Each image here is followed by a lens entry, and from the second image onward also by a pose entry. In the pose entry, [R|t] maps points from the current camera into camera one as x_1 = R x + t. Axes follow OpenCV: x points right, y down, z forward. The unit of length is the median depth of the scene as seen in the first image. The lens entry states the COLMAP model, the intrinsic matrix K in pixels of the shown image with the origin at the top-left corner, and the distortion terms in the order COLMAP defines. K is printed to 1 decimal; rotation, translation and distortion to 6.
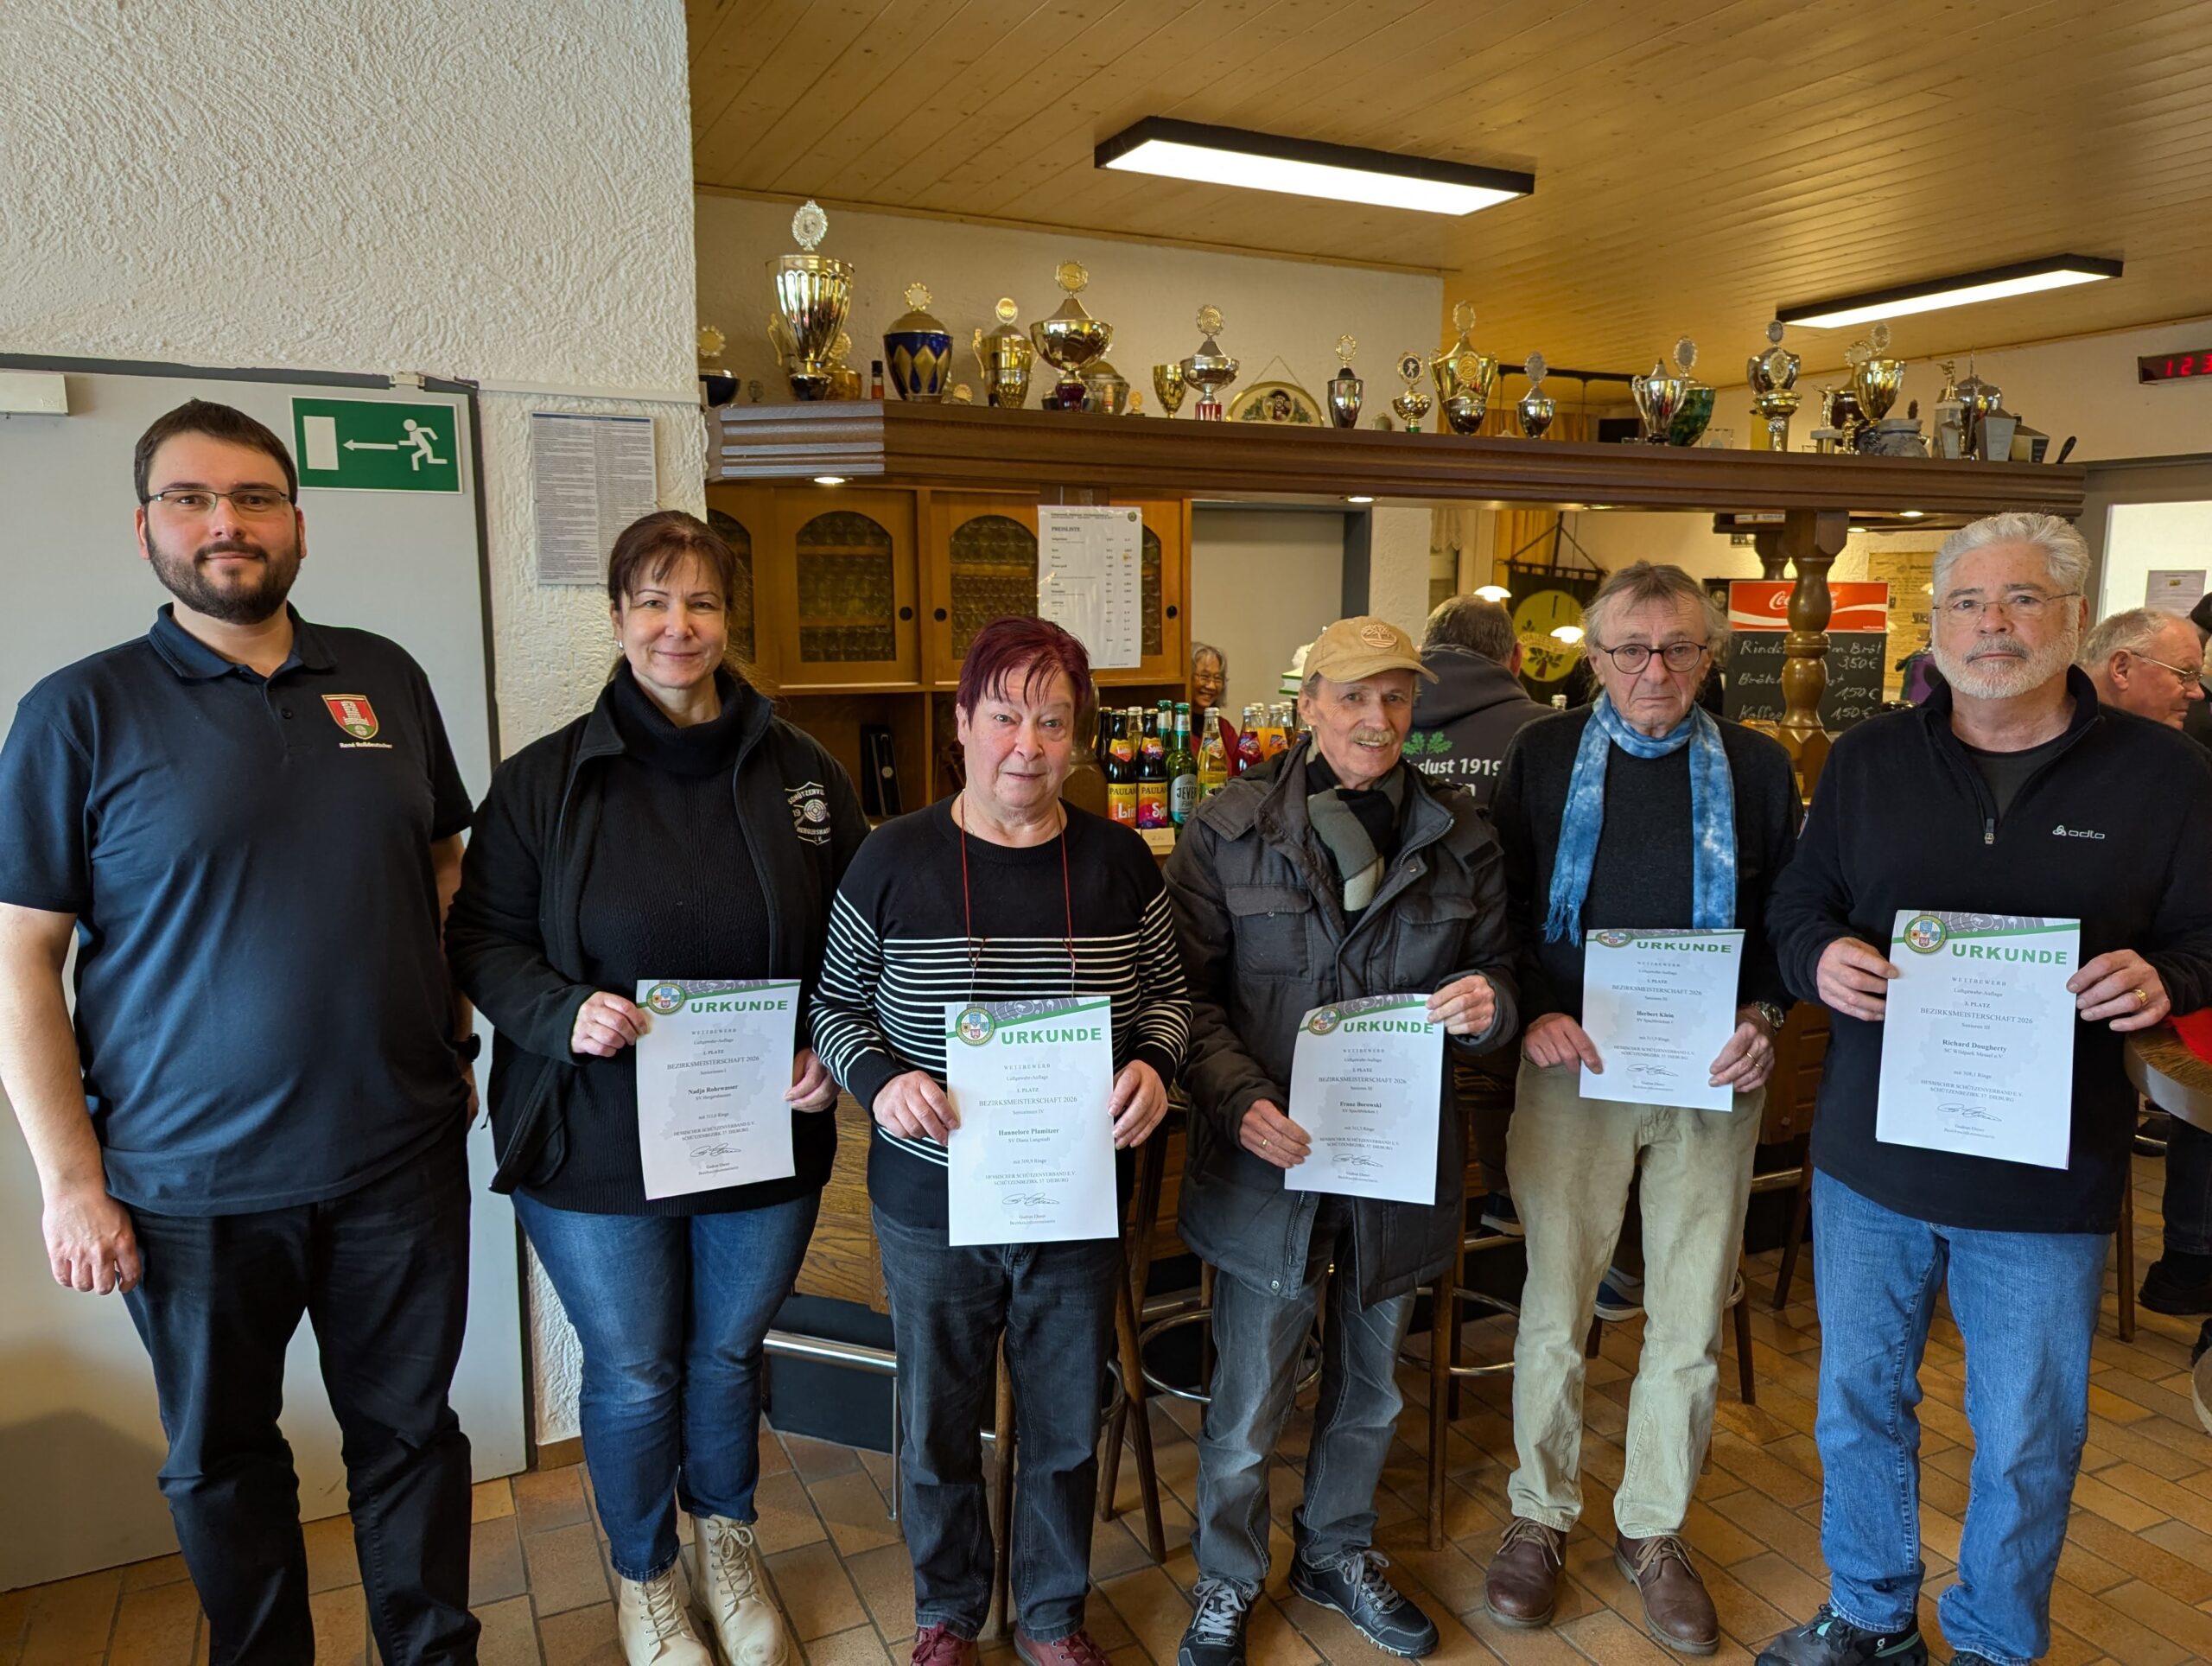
lens RADIAL K [[1567.2, 0, 1094.2], [0, 1567.2, 824.2], [0, 0, 1]] dist [0.057180, -0.048583]
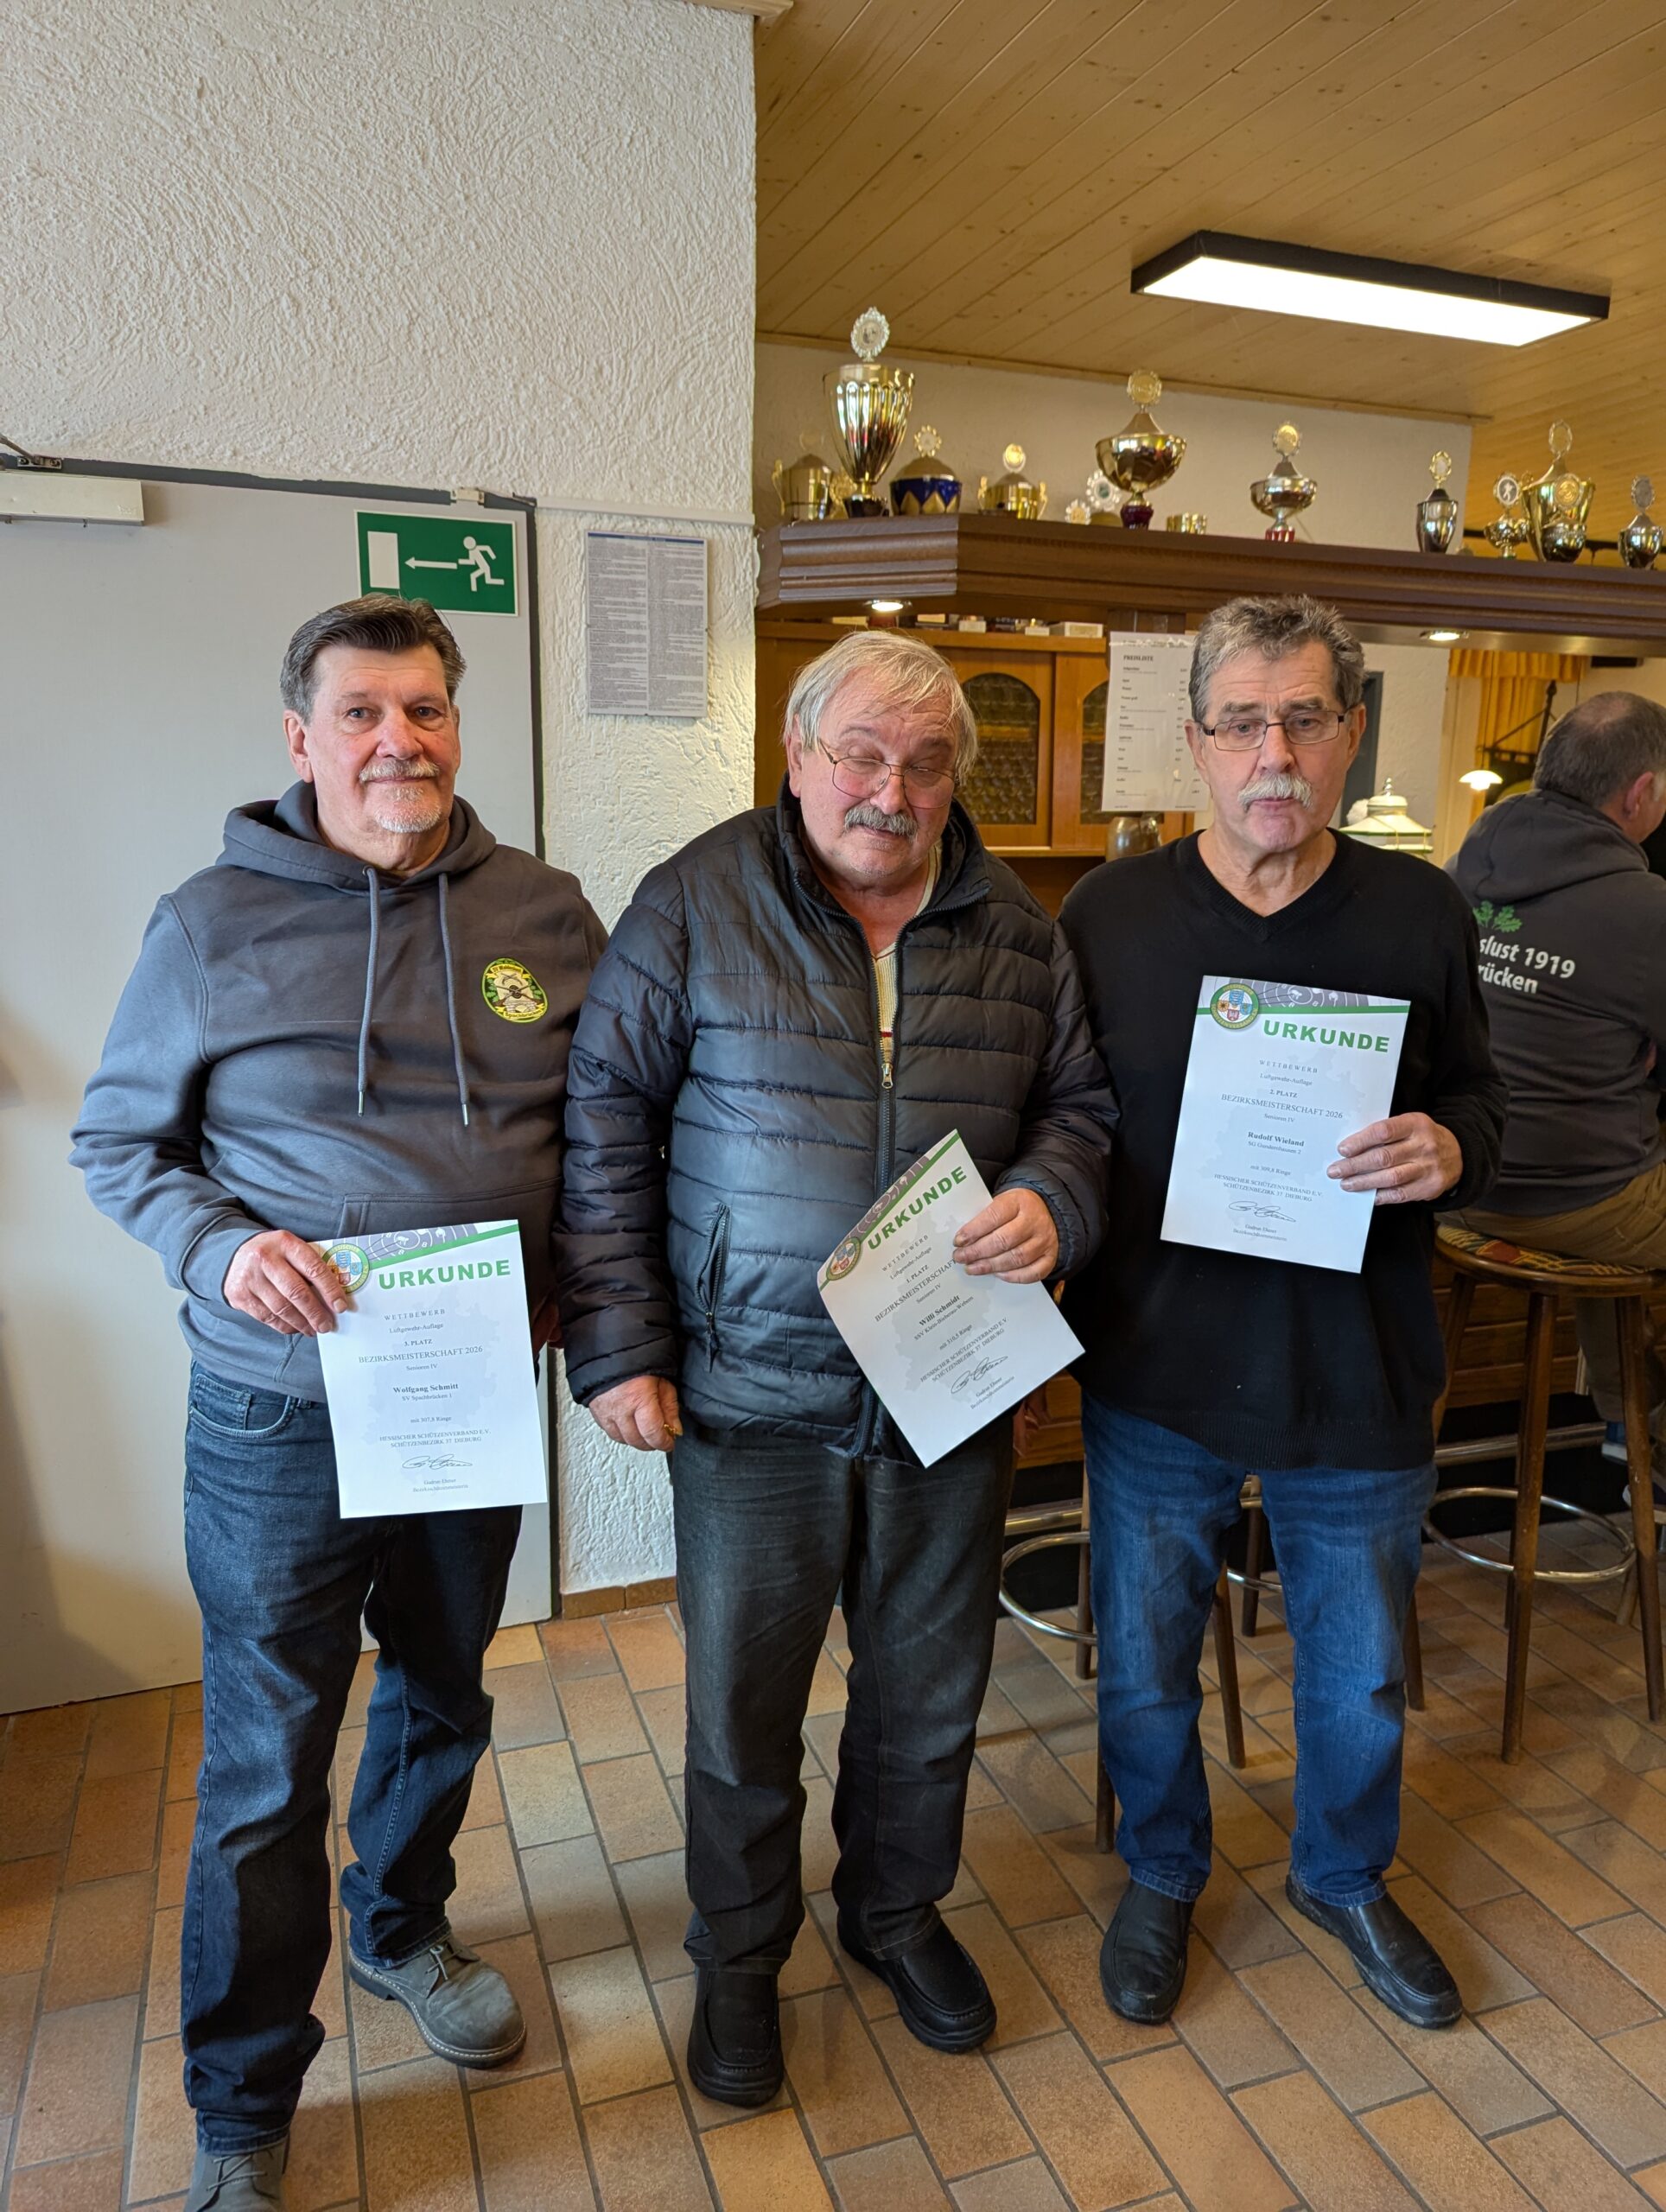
lens RADIAL K [[1567.2, 0, 848.0], [0, 1567.2, 1082.5], [0, 0, 1]] dist [0.057180, -0.048583]
pose [[0.995611, 0.028866, -0.089031, -0.093069], [-0.025916, 0.999082, 0.034117, 0.033641], [0.089934, -0.031660, 0.995444, 0.044000]]
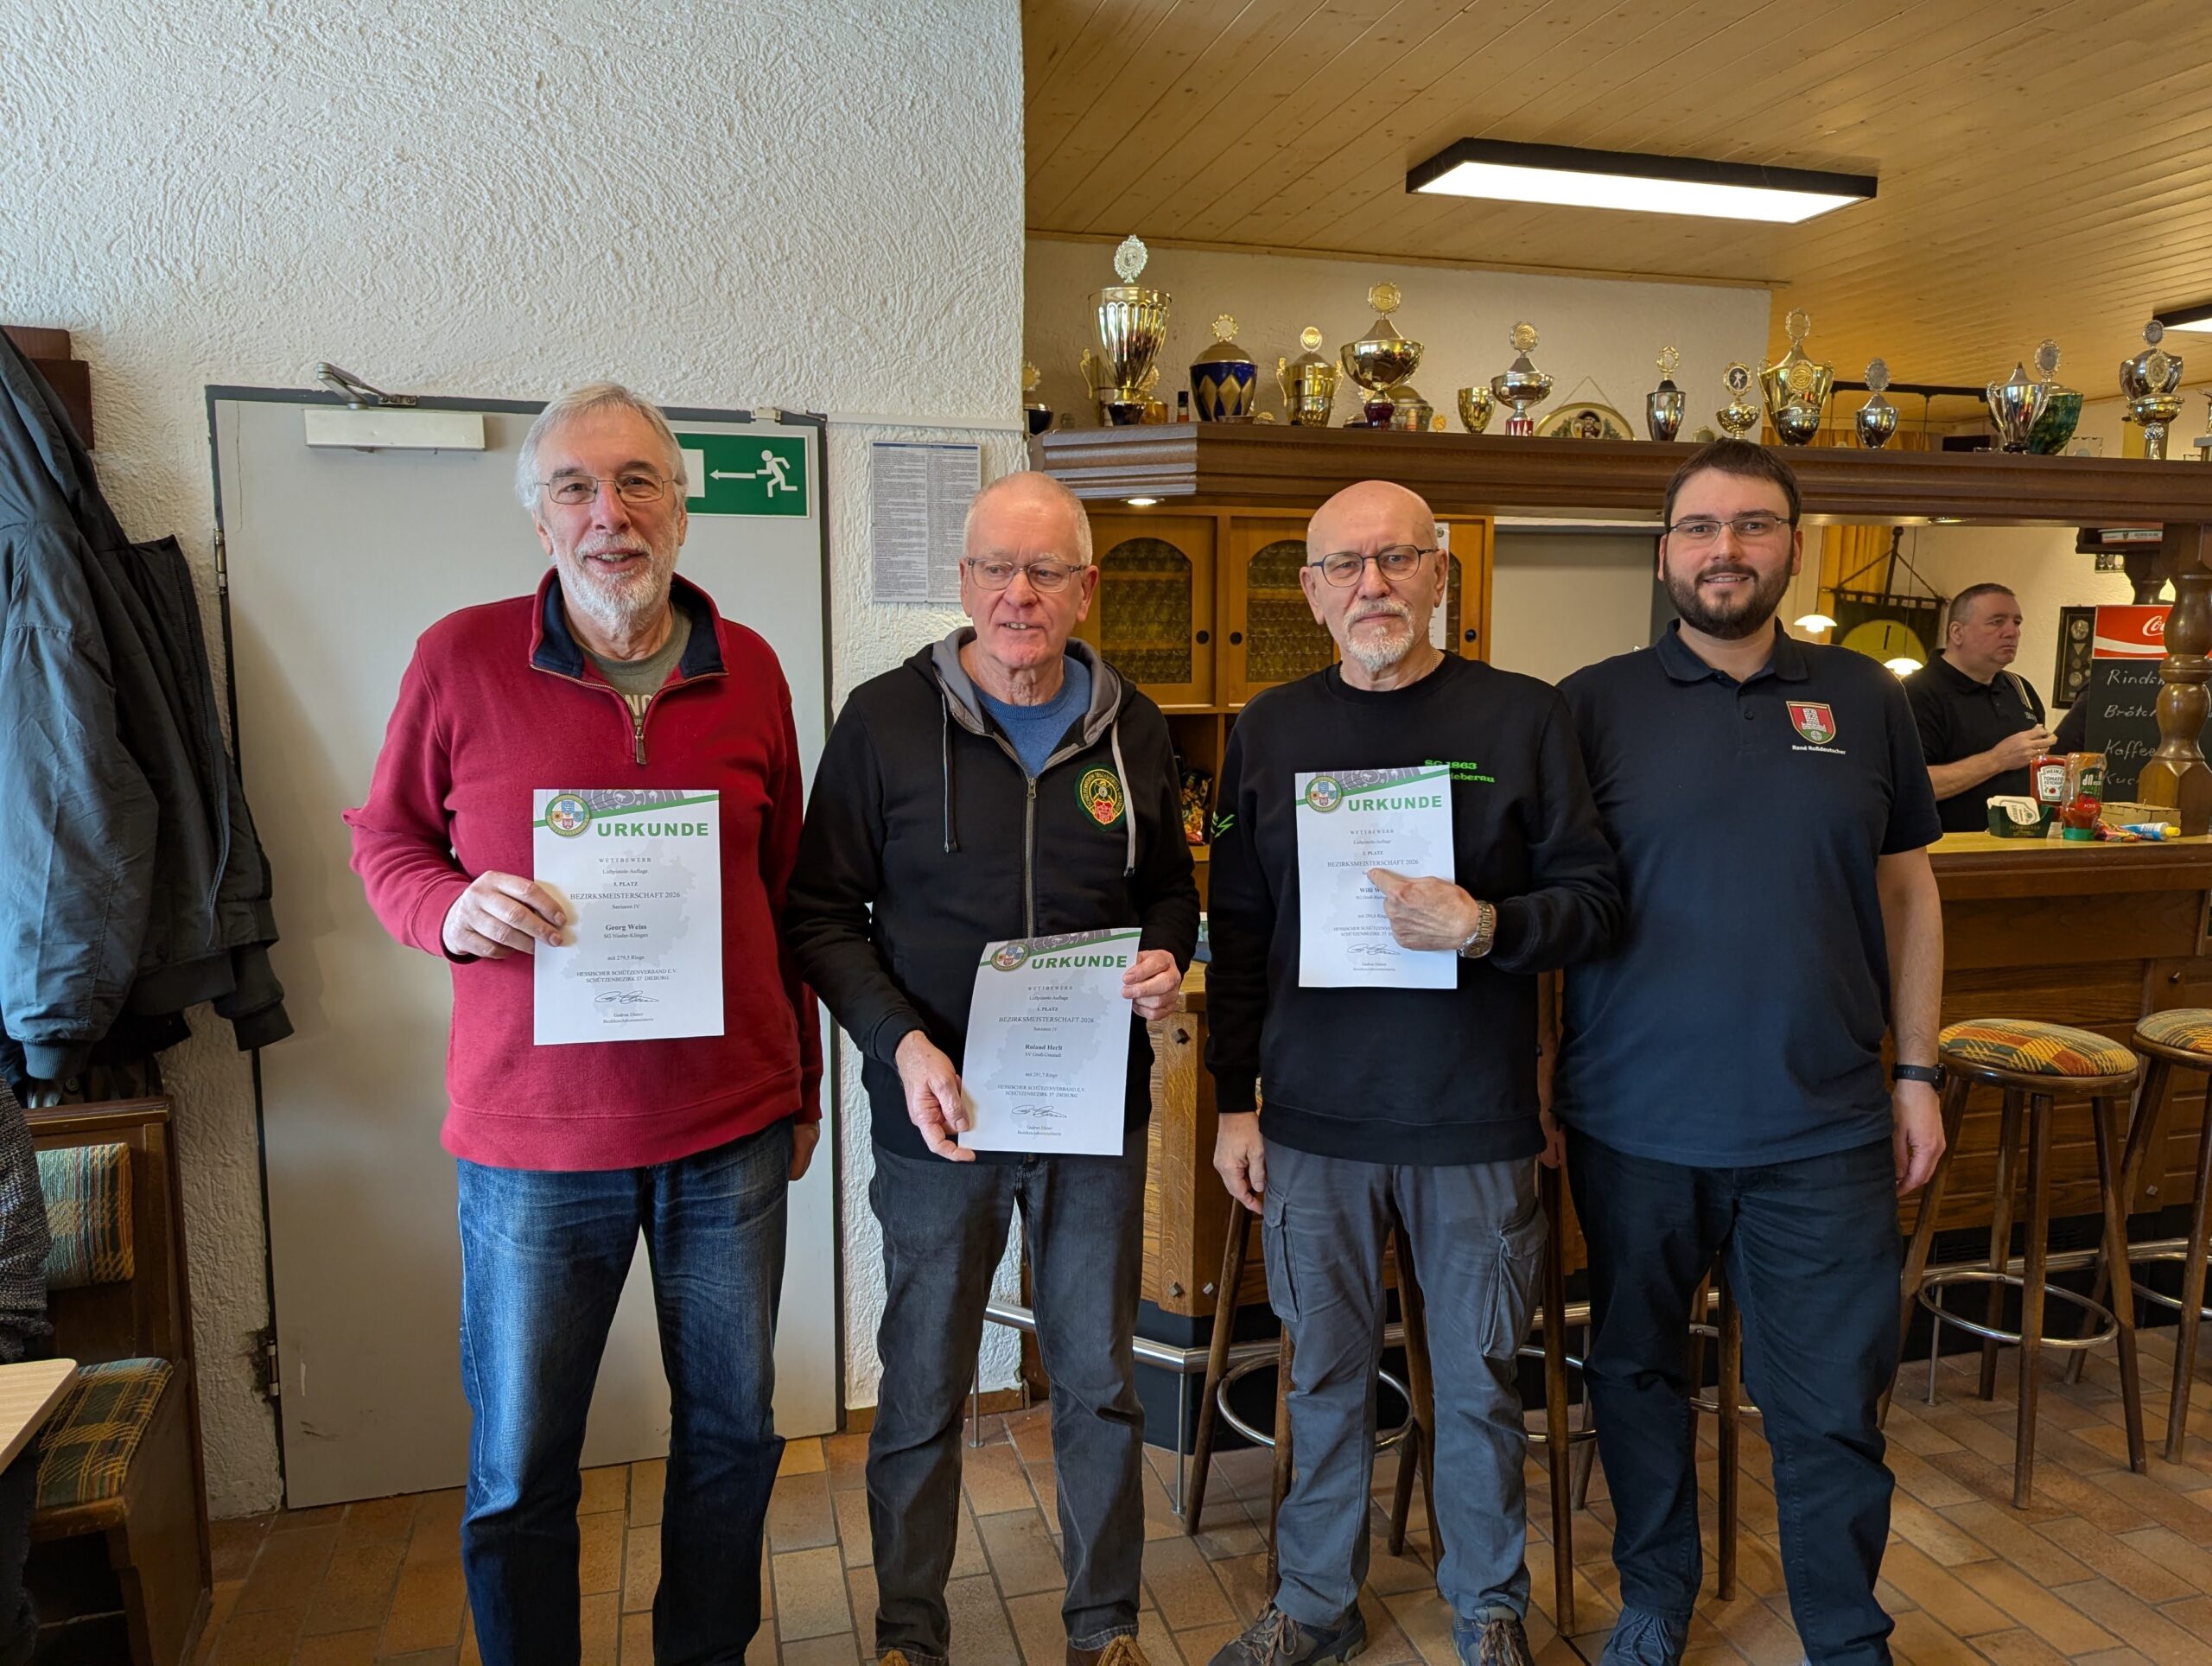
lens RADIAL K [[1567.2, 0, 1095.7], [0, 1567.2, 833.5], [0, 0, 1]] dist [0.057180, -0.048583]
pose [[0.984452, 0.024829, -0.173890, -0.011858], [-0.027771, 0.999509, -0.014501, 0.015683], [0.173445, 0.019105, 0.984658, -0.021562]]
